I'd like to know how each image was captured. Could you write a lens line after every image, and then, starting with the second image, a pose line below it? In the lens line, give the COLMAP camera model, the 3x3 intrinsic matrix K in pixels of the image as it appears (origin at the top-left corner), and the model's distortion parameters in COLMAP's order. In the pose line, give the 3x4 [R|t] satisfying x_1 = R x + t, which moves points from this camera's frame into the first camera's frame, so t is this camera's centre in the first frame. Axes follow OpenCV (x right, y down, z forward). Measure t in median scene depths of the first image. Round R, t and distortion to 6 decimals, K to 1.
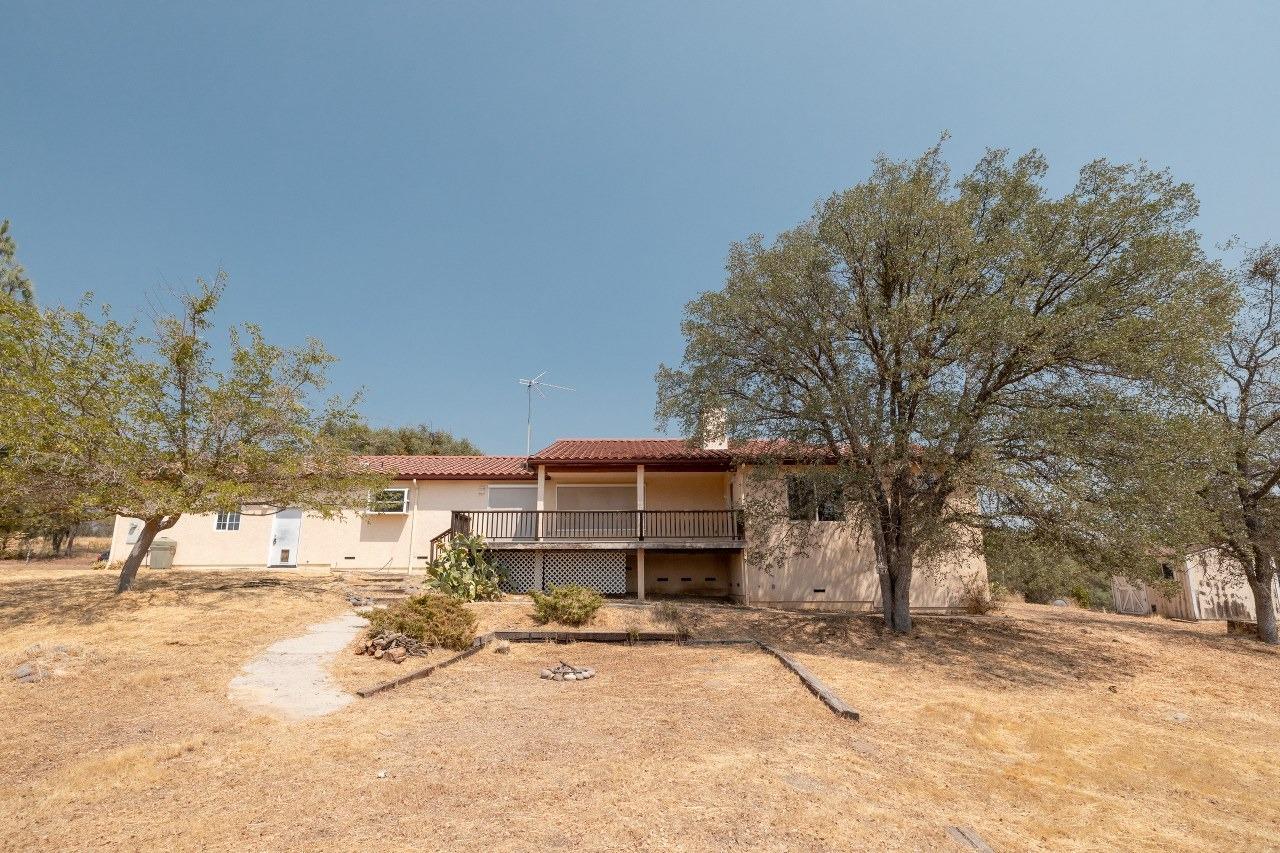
lens RADIAL K [[568.9, 0, 629.0], [0, 568.9, 468.8], [0, 0, 1]] dist [-0.002903, 0.002223]
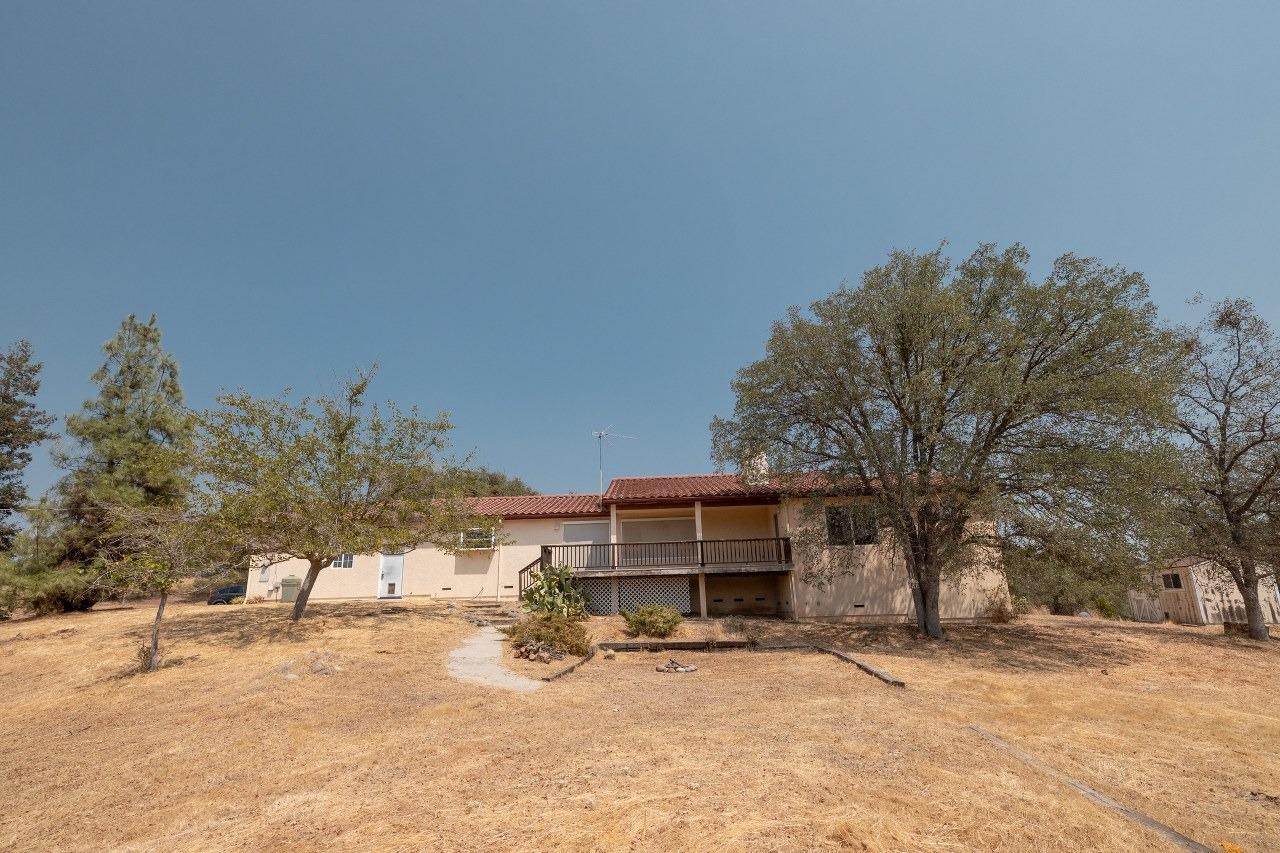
lens RADIAL K [[568.9, 0, 626.4], [0, 568.9, 467.9], [0, 0, 1]] dist [-0.002903, 0.002223]
pose [[0.998703, -0.034970, -0.037008, -0.097347], [0.033056, 0.998144, -0.051138, -0.024590], [0.038727, 0.049848, 0.998006, -0.210306]]
